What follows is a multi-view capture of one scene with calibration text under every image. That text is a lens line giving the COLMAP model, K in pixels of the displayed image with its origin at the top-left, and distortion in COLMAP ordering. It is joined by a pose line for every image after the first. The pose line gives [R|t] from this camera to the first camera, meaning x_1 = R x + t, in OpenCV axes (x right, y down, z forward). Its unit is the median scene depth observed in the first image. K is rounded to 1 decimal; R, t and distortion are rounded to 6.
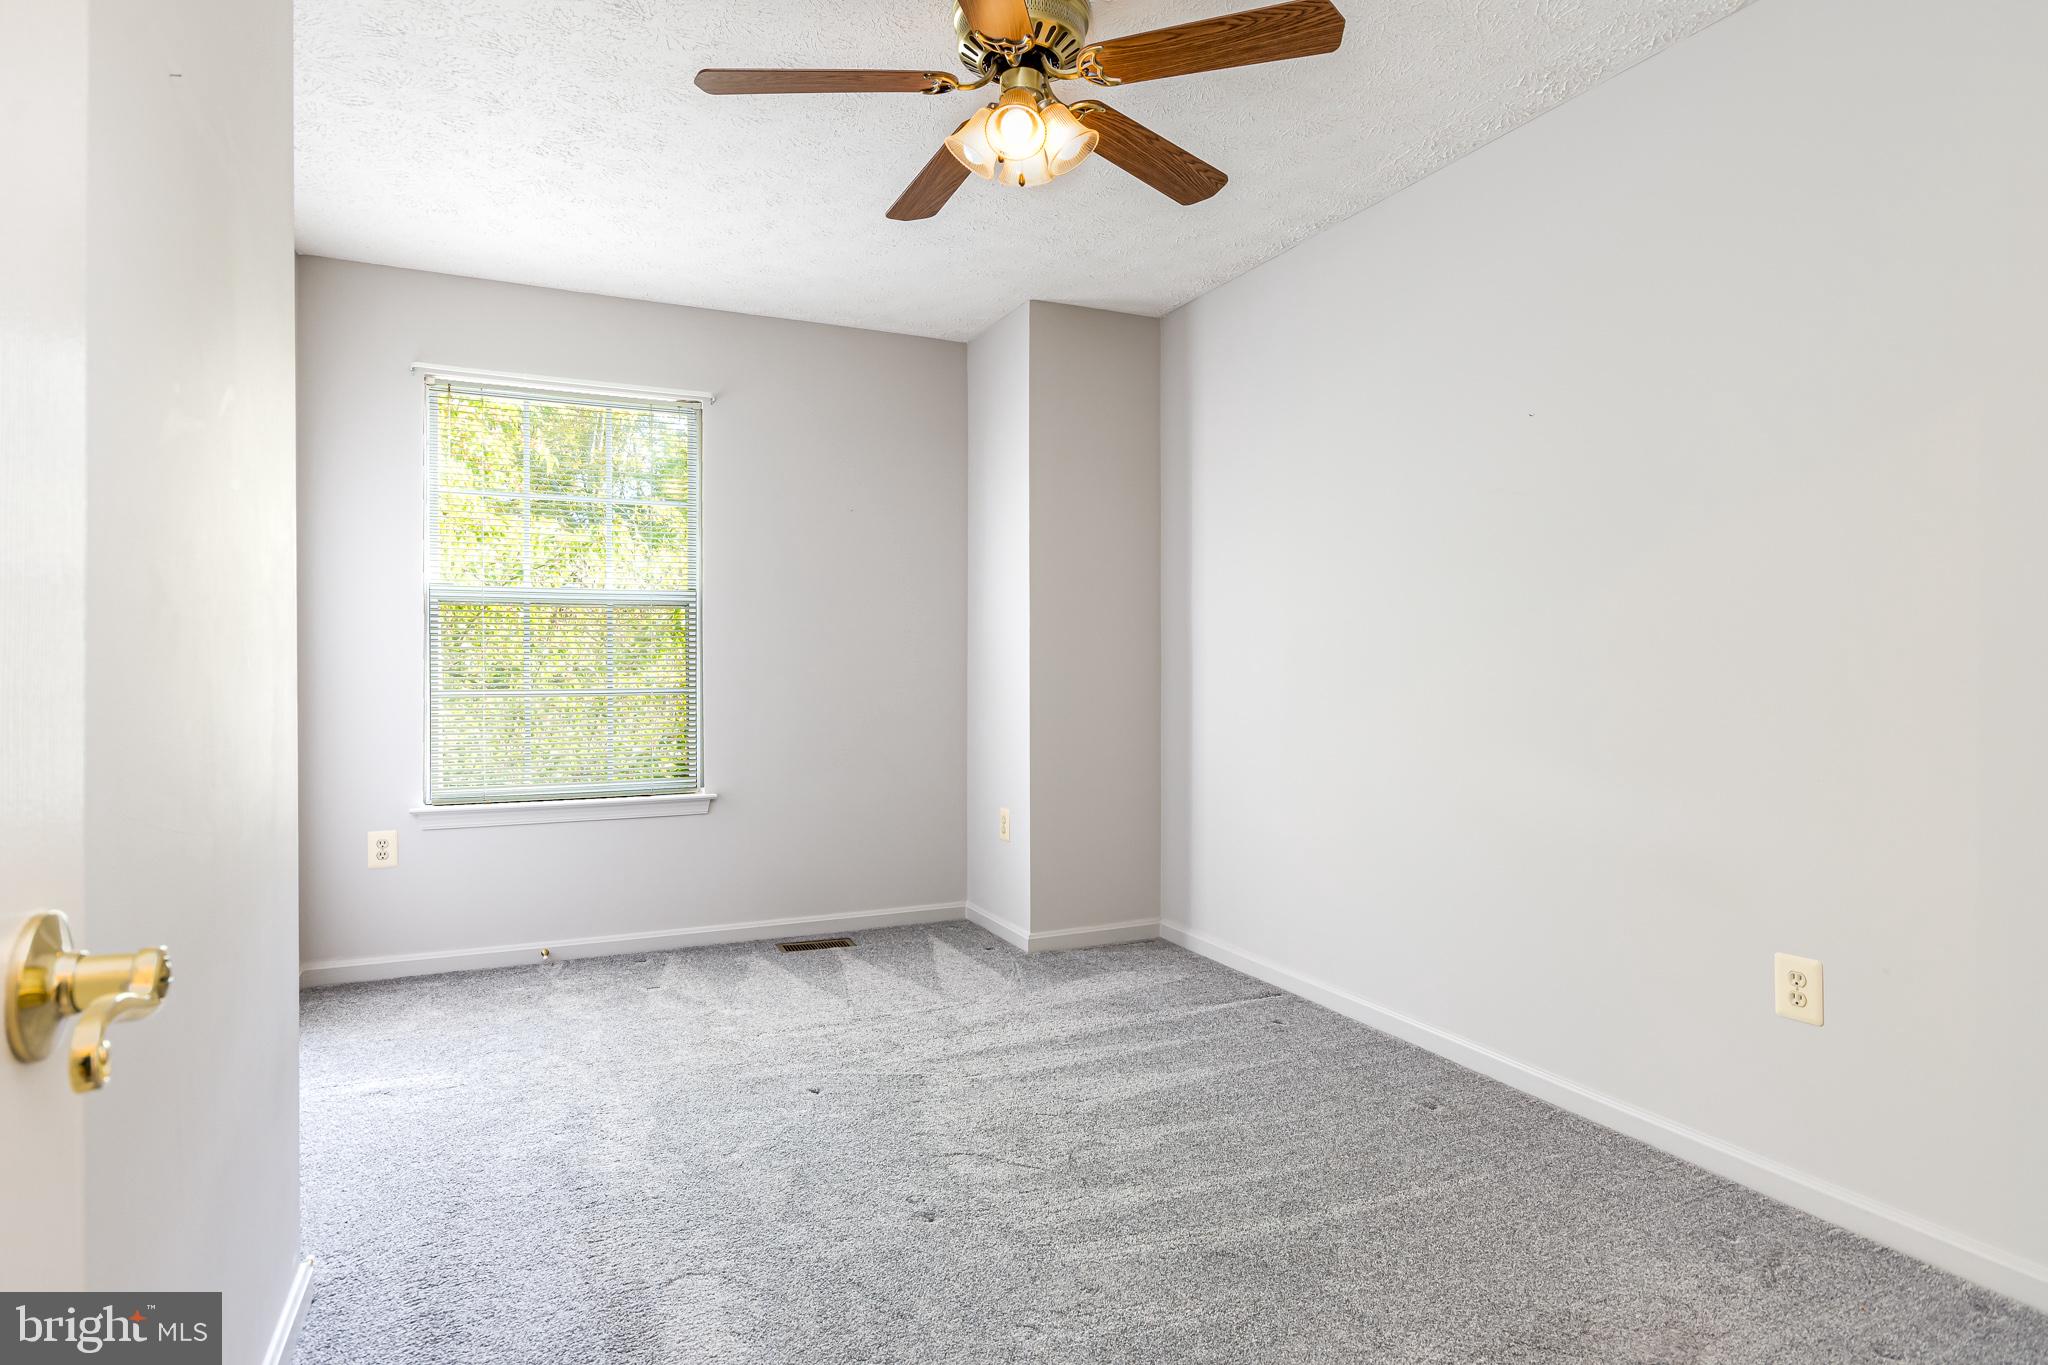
lens RADIAL K [[1098.0, 0, 1029.1], [0, 1098.0, 679.8], [0, 0, 1]] dist [0.003605, -0.005929]
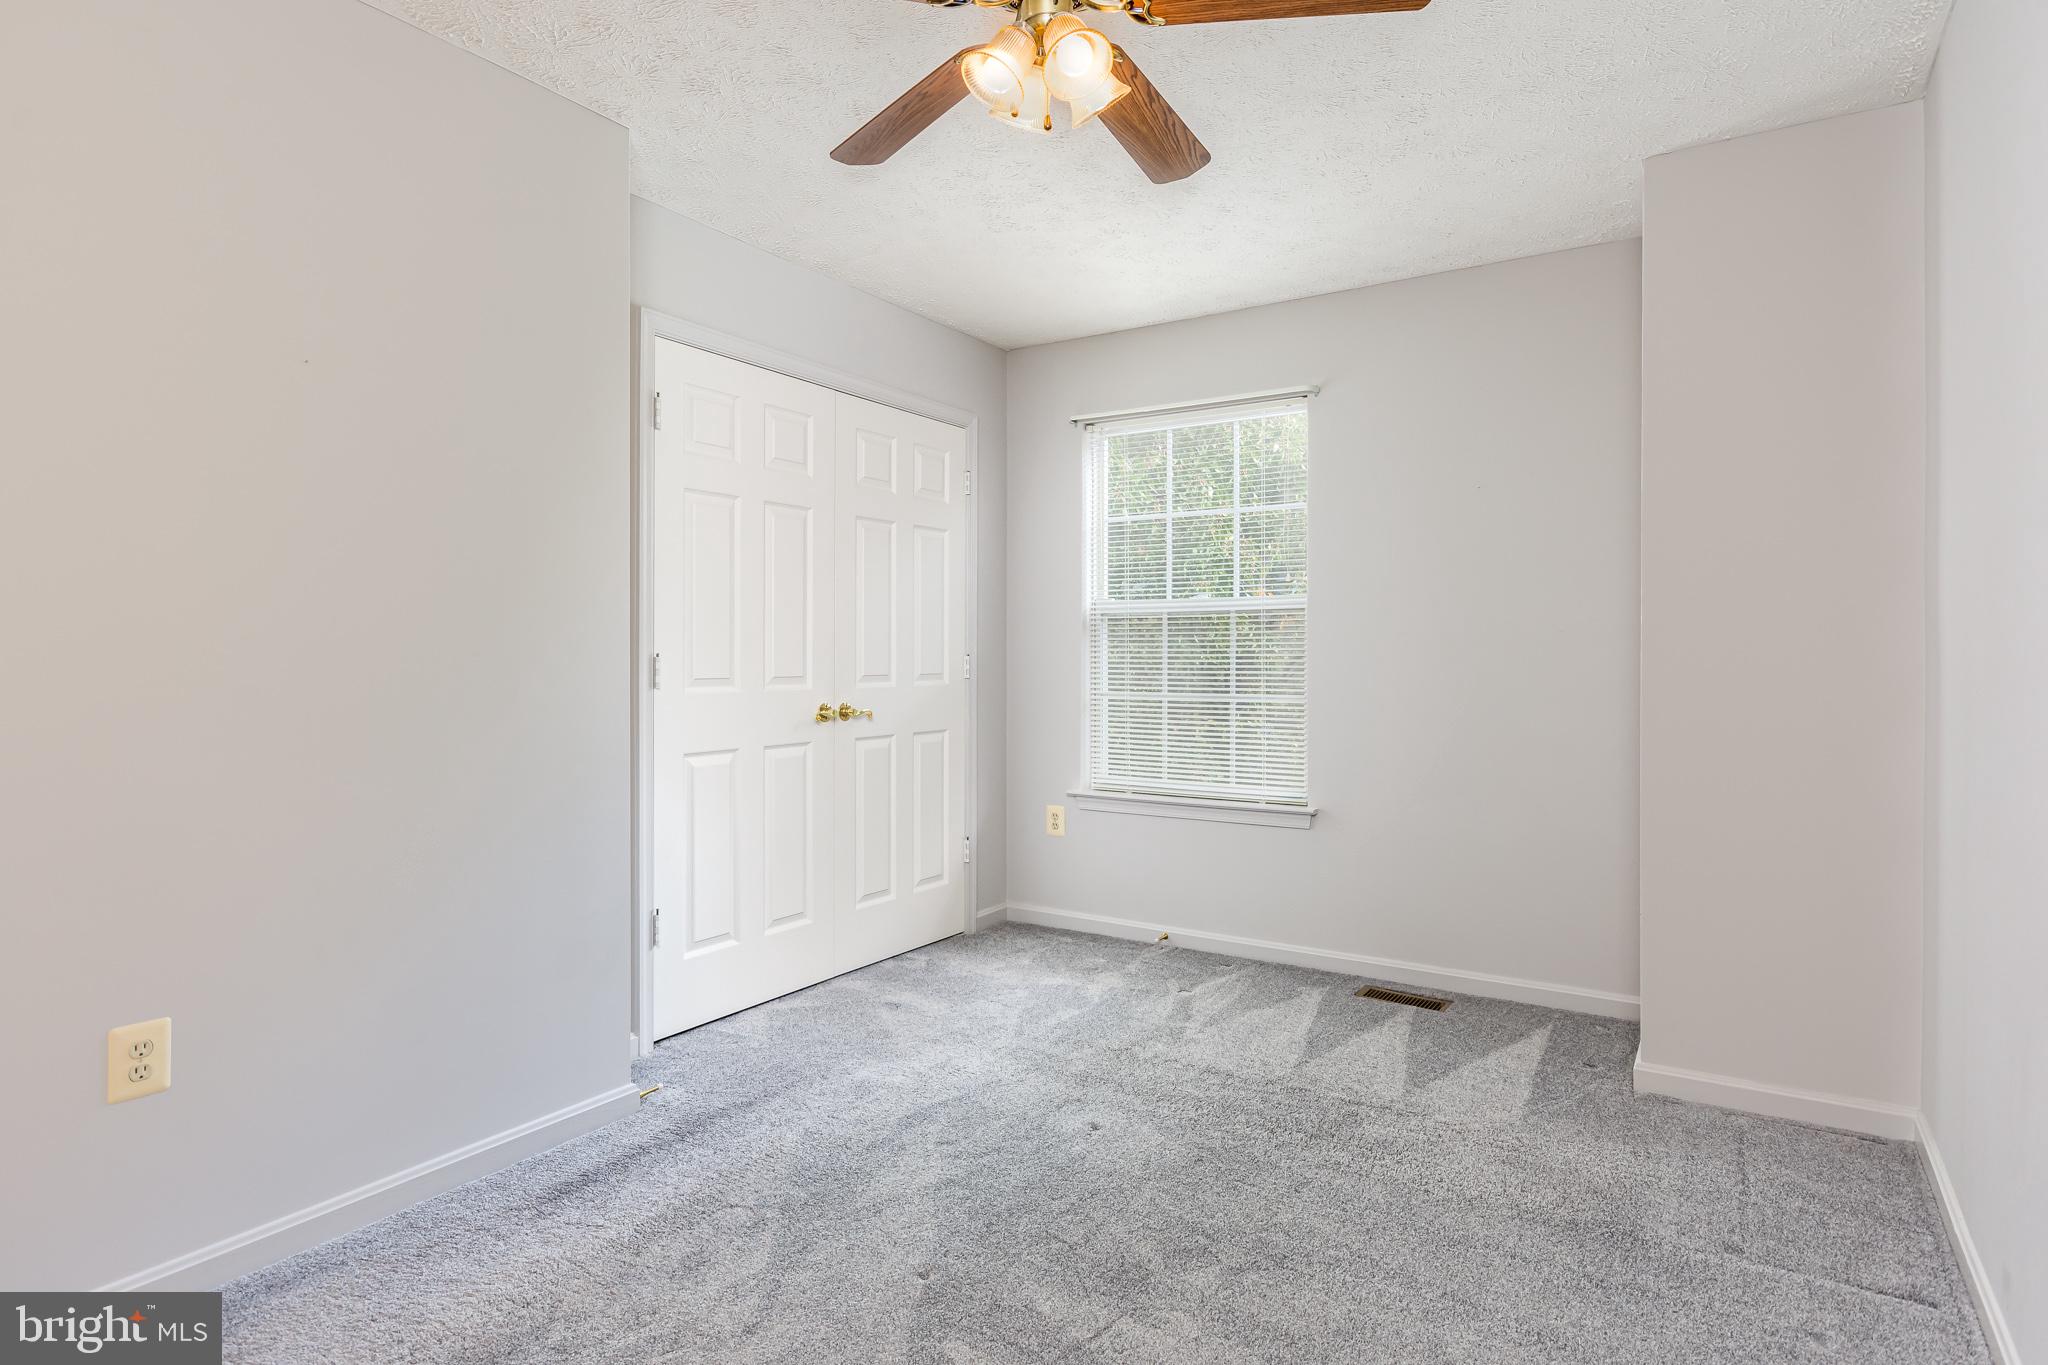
lens RADIAL K [[1098.0, 0, 1019.6], [0, 1098.0, 672.4], [0, 0, 1]] dist [0.003605, -0.005929]
pose [[0.524642, 0.010777, -0.851255, 0.421958], [-0.011557, 0.999918, 0.005536, -0.015890], [0.851245, 0.006934, 0.524723, 0.328721]]
